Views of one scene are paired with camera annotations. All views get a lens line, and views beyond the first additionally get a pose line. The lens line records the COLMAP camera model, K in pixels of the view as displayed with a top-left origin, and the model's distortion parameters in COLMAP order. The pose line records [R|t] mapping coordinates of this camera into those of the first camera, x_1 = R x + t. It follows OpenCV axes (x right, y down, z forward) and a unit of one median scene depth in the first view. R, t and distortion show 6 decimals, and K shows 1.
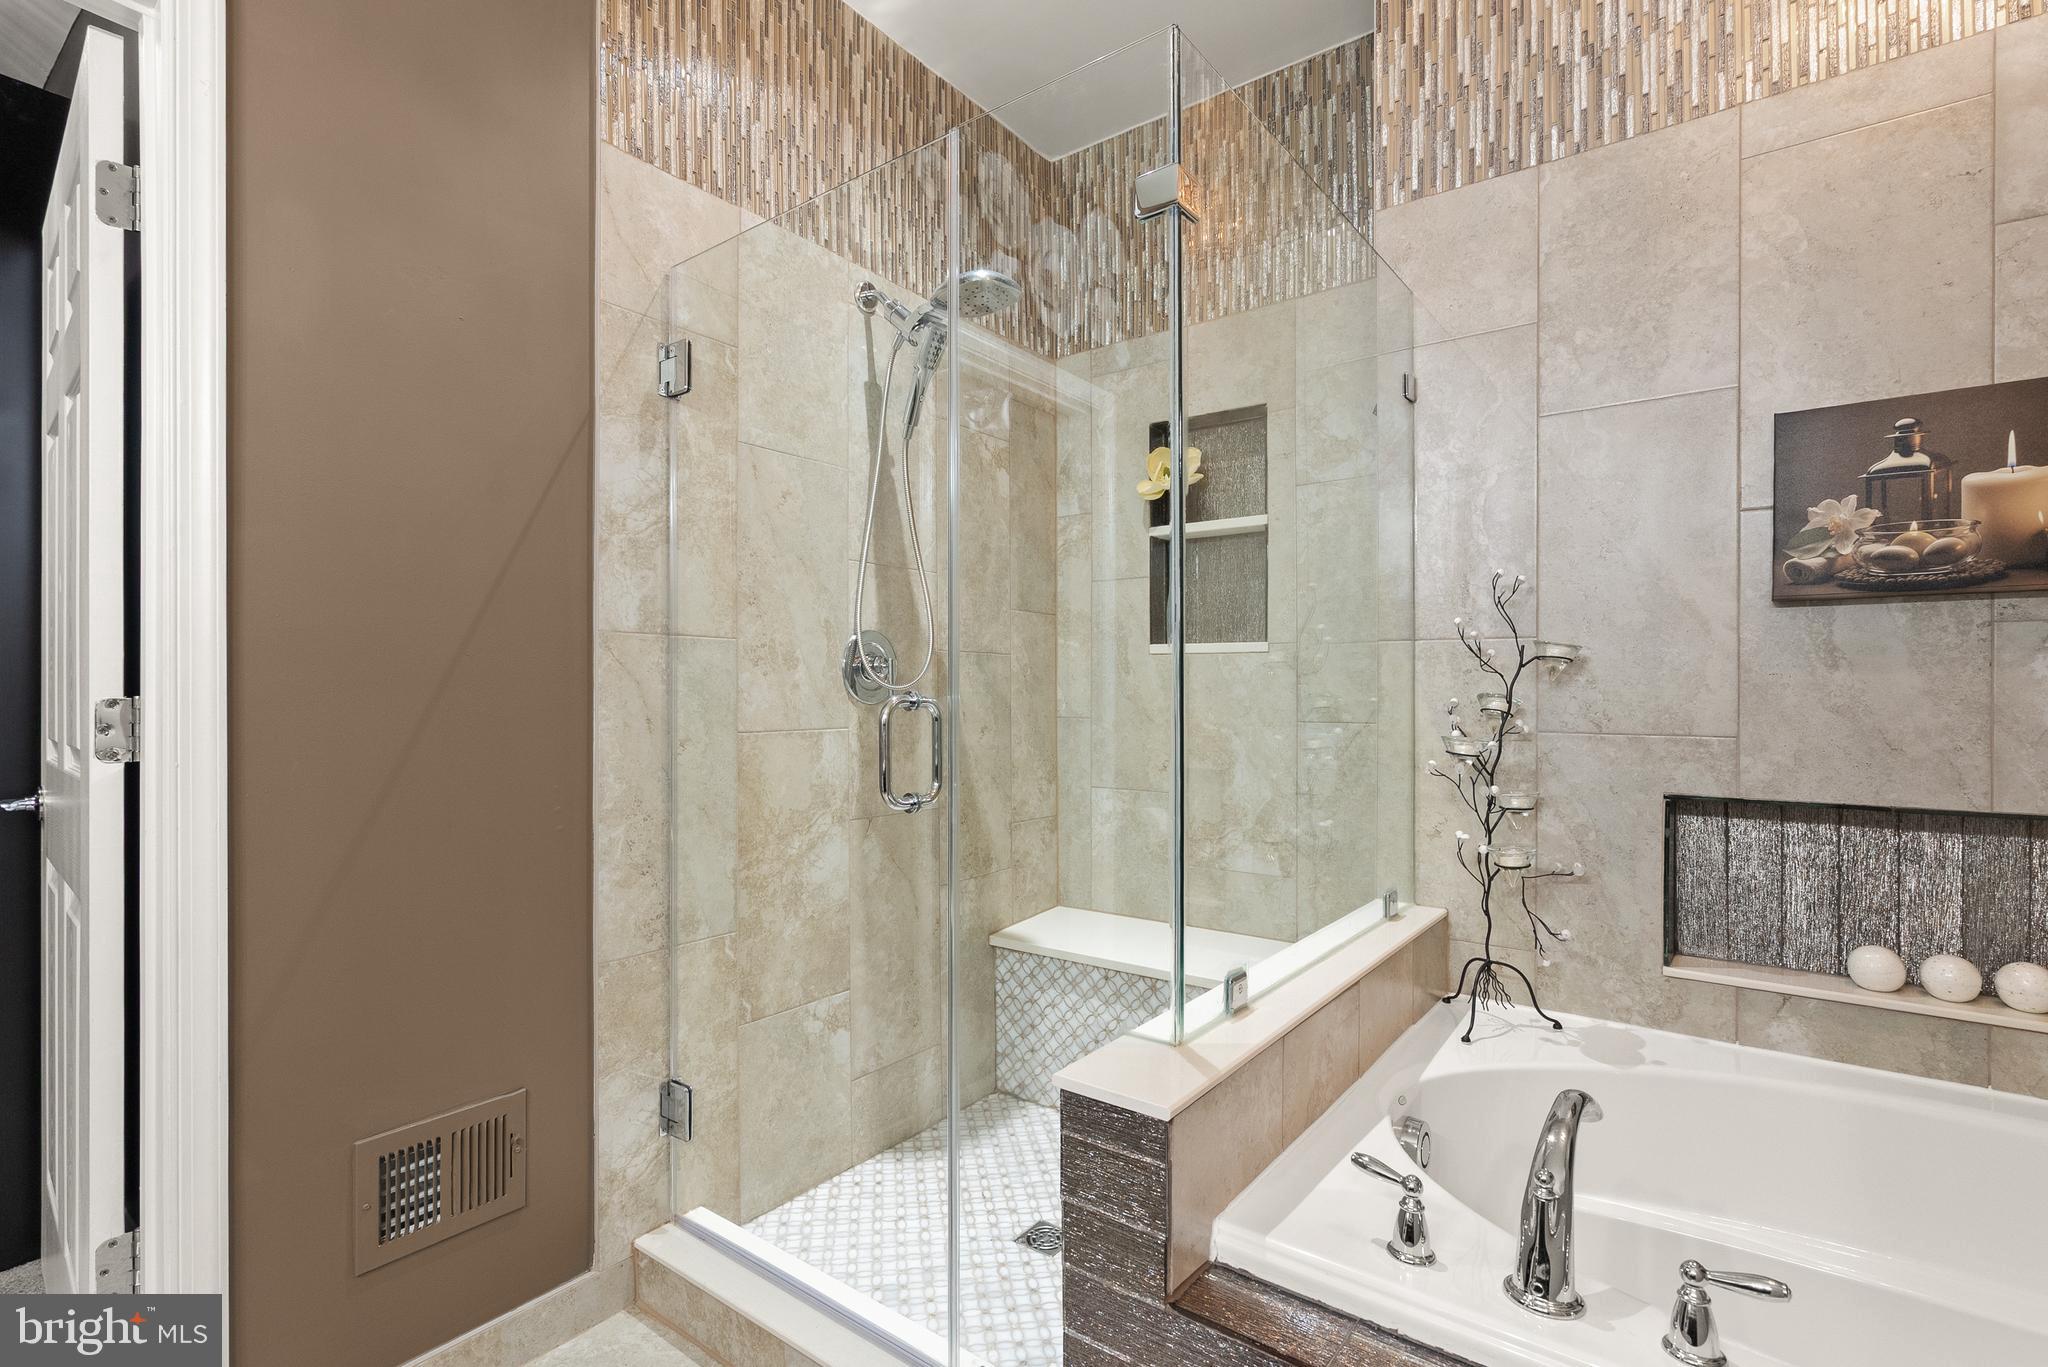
lens RADIAL K [[960.4, 0, 1023.4], [0, 960.4, 686.8], [0, 0, 1]] dist [-0.003262, 0.005292]
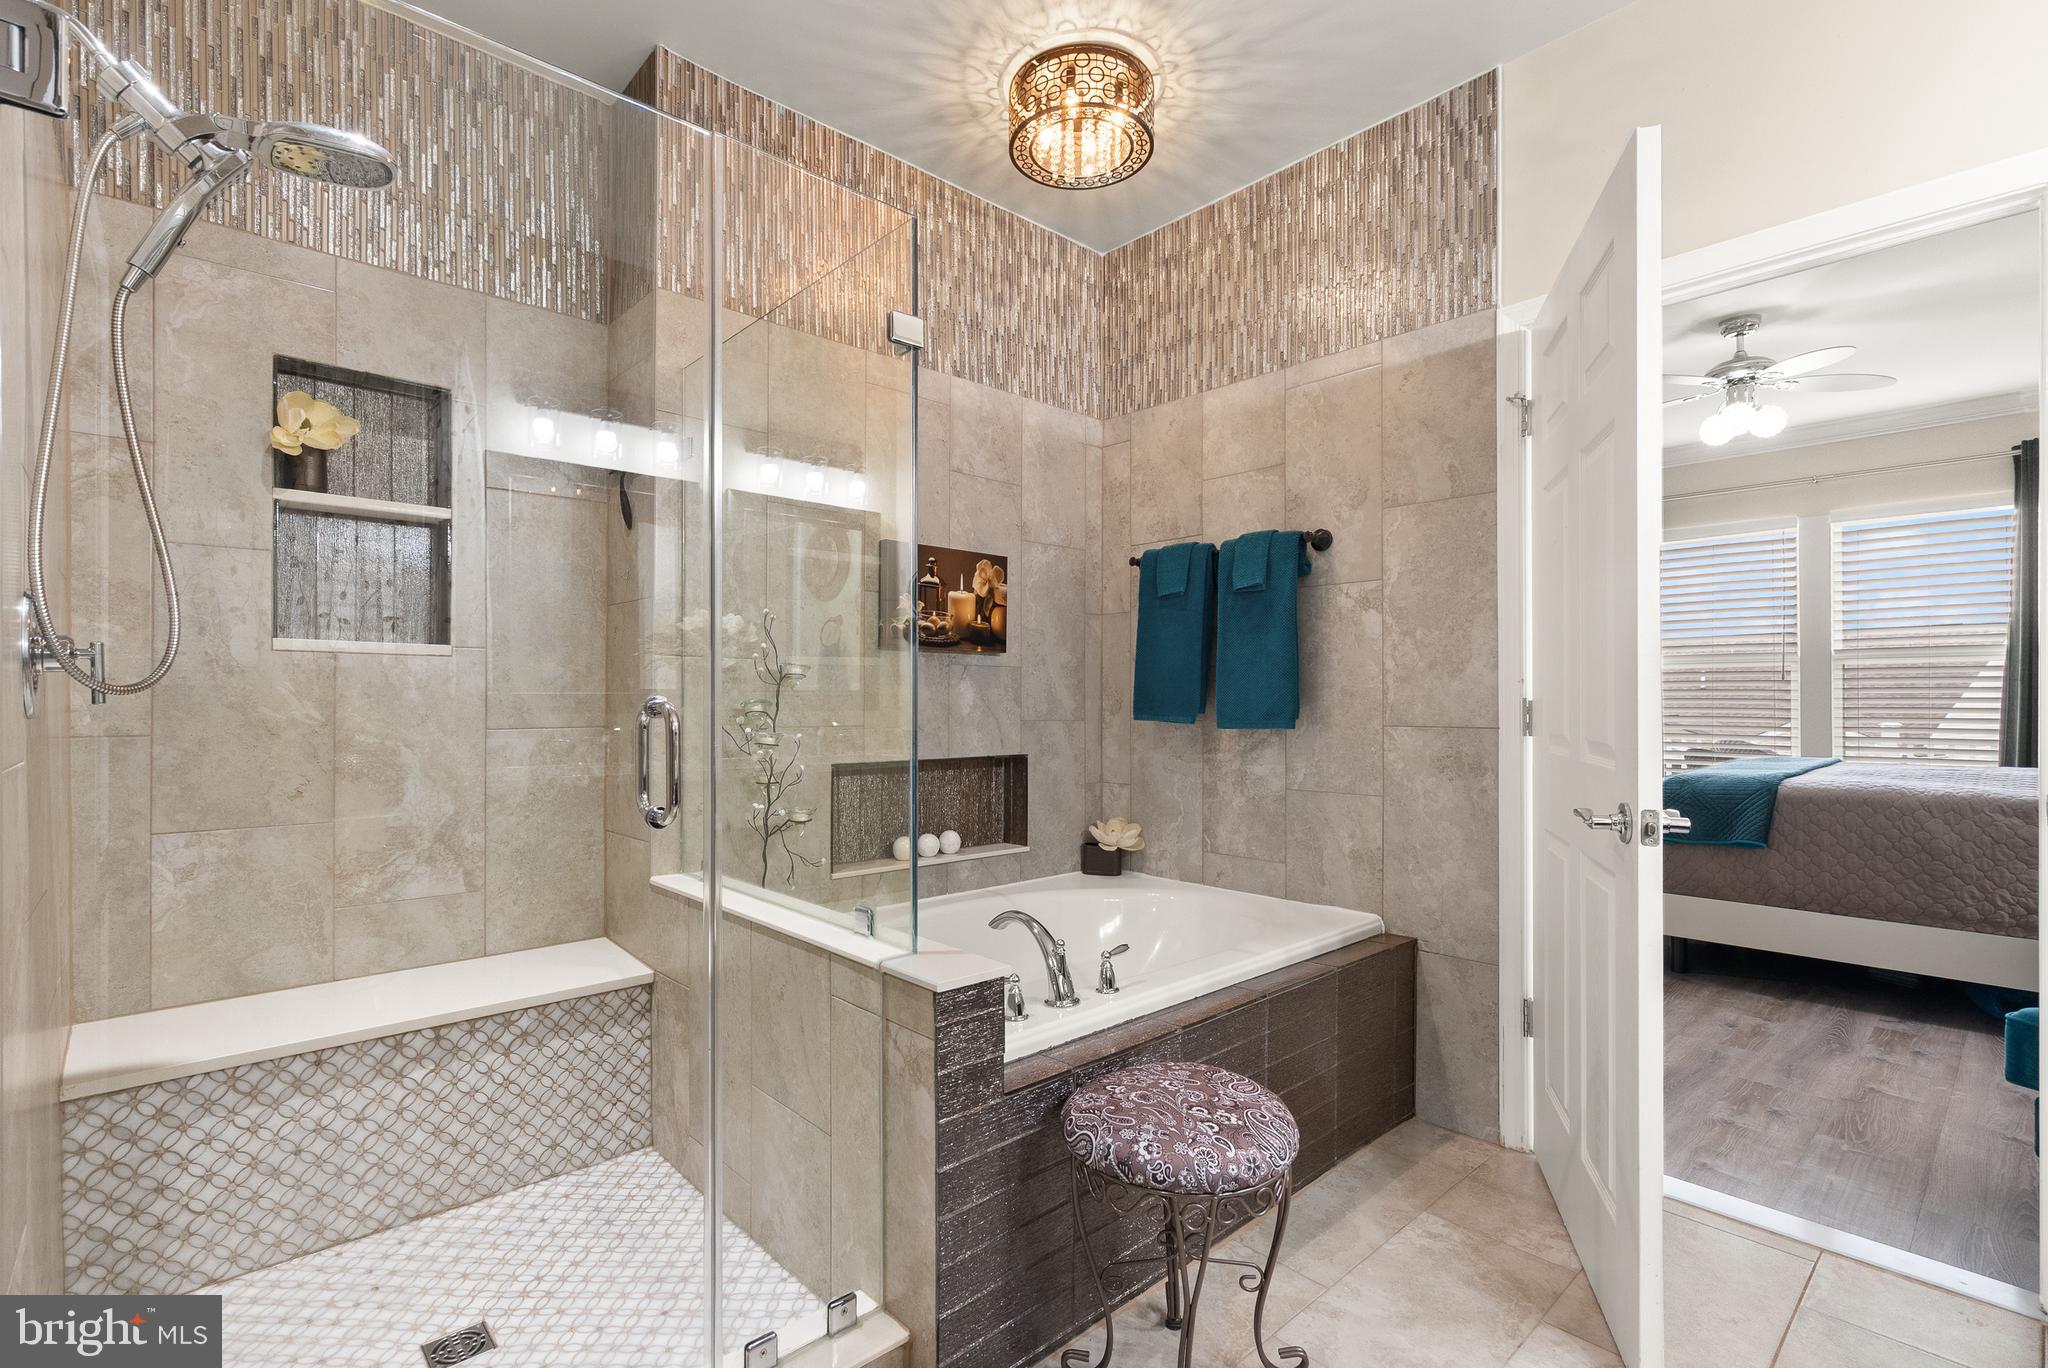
lens RADIAL K [[960.4, 0, 1020.9], [0, 960.4, 698.9], [0, 0, 1]] dist [-0.003262, 0.005292]
pose [[0.177536, 0.001689, 0.984113, -0.585631], [-0.005136, 0.999986, -0.000790, 0.003604], [-0.984101, -0.004914, 0.177543, 0.296112]]
